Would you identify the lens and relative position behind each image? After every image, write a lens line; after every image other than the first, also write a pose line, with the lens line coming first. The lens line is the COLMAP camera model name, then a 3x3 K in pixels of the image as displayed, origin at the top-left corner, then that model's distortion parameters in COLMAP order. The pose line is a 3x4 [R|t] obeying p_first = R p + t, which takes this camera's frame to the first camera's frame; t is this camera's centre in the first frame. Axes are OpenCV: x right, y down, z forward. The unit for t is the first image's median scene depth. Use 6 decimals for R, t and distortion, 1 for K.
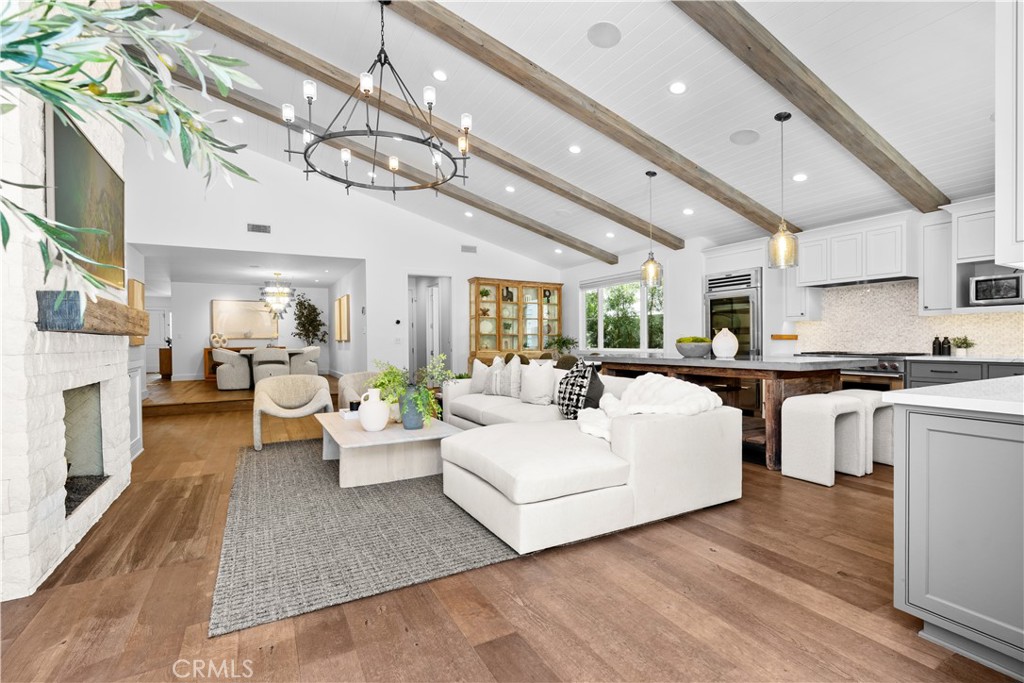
lens RADIAL K [[469.5, 0, 514.0], [0, 469.5, 344.0], [0, 0, 1]] dist [-0.003405, 0.000142]
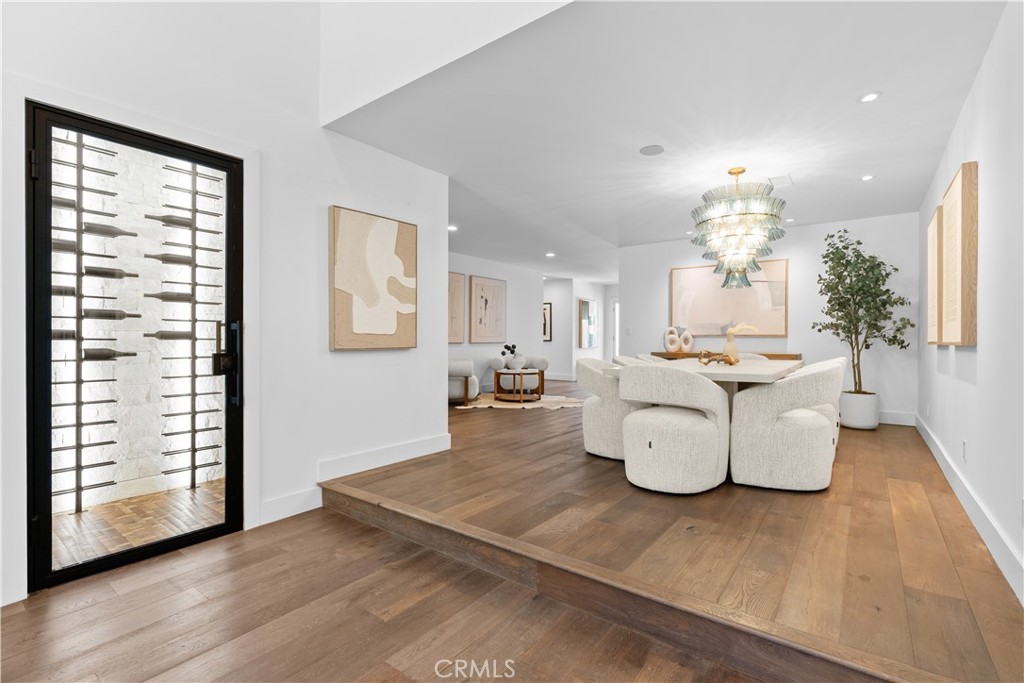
lens RADIAL K [[472.7, 0, 511.5], [0, 472.7, 336.7], [0, 0, 1]] dist [-0.011410, -0.000123]
pose [[0.406077, 0.006579, -0.913815, -0.255751], [-0.014318, 0.999897, 0.000837, -0.010640], [0.913727, 0.012744, 0.406130, 0.779737]]
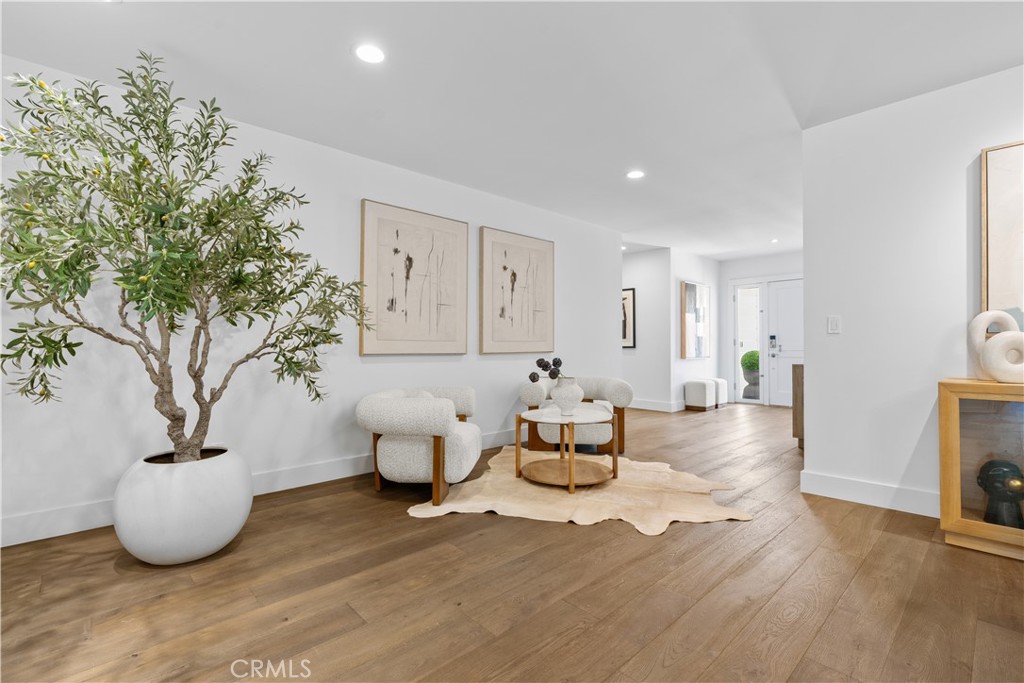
lens RADIAL K [[465.6, 0, 509.1], [0, 465.6, 337.7], [0, 0, 1]] dist [-0.006889, 0.000196]
pose [[0.243794, -0.003441, -0.969821, -0.666420], [-0.008492, 0.999948, -0.005683, -0.010309], [0.969790, 0.009621, 0.243752, 0.996796]]
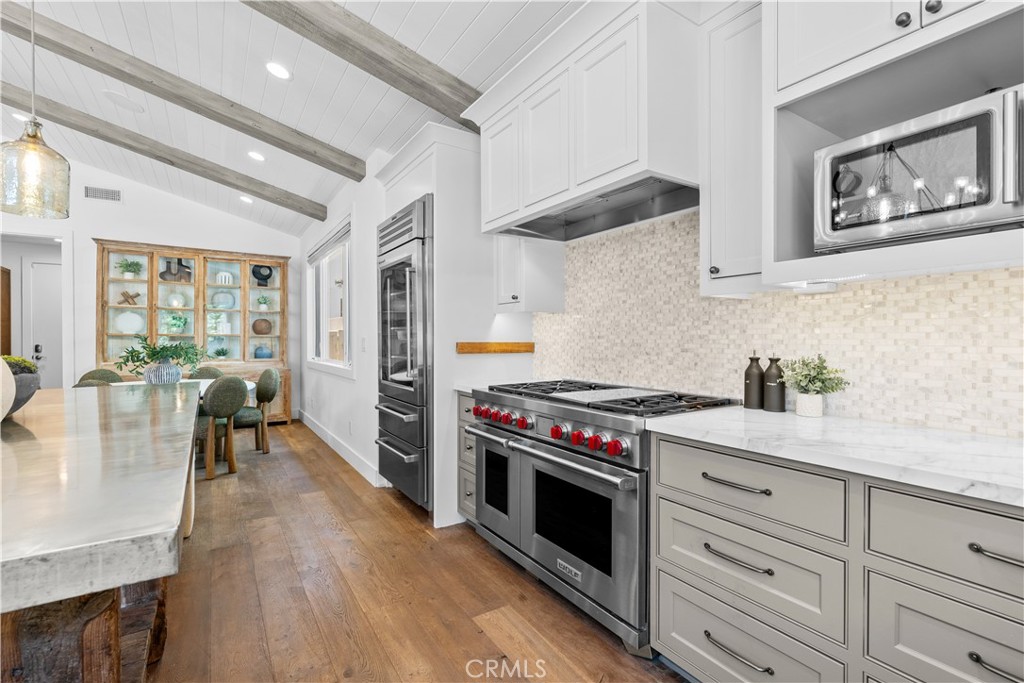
lens RADIAL K [[461.6, 0, 512.0], [0, 461.6, 341.5], [0, 0, 1]] dist [-0.005936, 0.000009]
pose [[0.997265, 0.005624, 0.073699, 0.424735], [-0.005570, 0.999984, -0.000934, -0.015482], [-0.073703, 0.000521, 0.997280, 0.406262]]
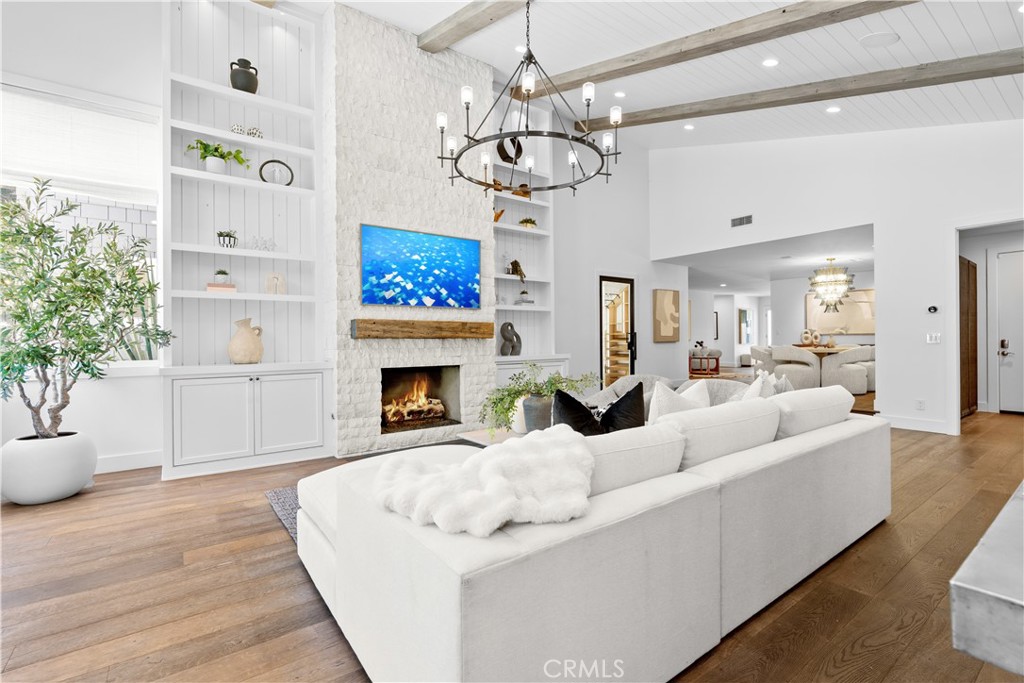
lens RADIAL K [[465.6, 0, 509.1], [0, 465.6, 337.7], [0, 0, 1]] dist [-0.006889, 0.000196]
pose [[0.129817, 0.004590, -0.991527, 0.298065], [-0.002846, 0.999987, 0.004257, -0.010207], [0.991534, 0.002269, 0.129828, 0.361709]]
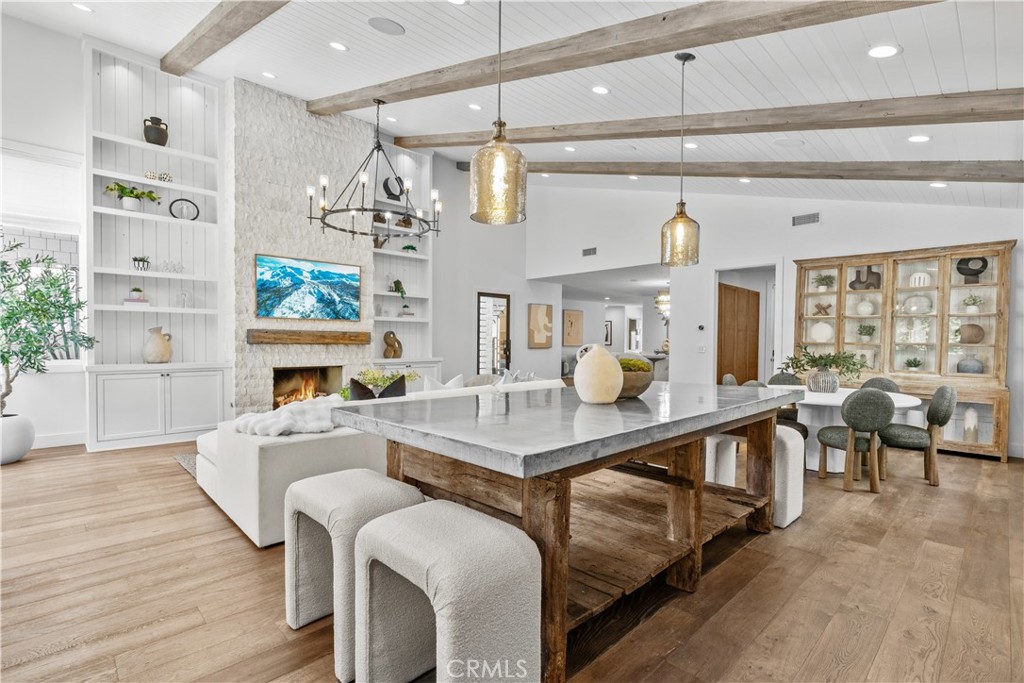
lens RADIAL K [[479.1, 0, 514.5], [0, 479.1, 349.4], [0, 0, 1]] dist [-0.007068, 0.000137]
pose [[0.264056, 0.026853, -0.964133, 0.519313], [-0.017523, 0.999581, 0.023041, -0.021429], [0.964348, 0.010810, 0.264416, 0.442064]]
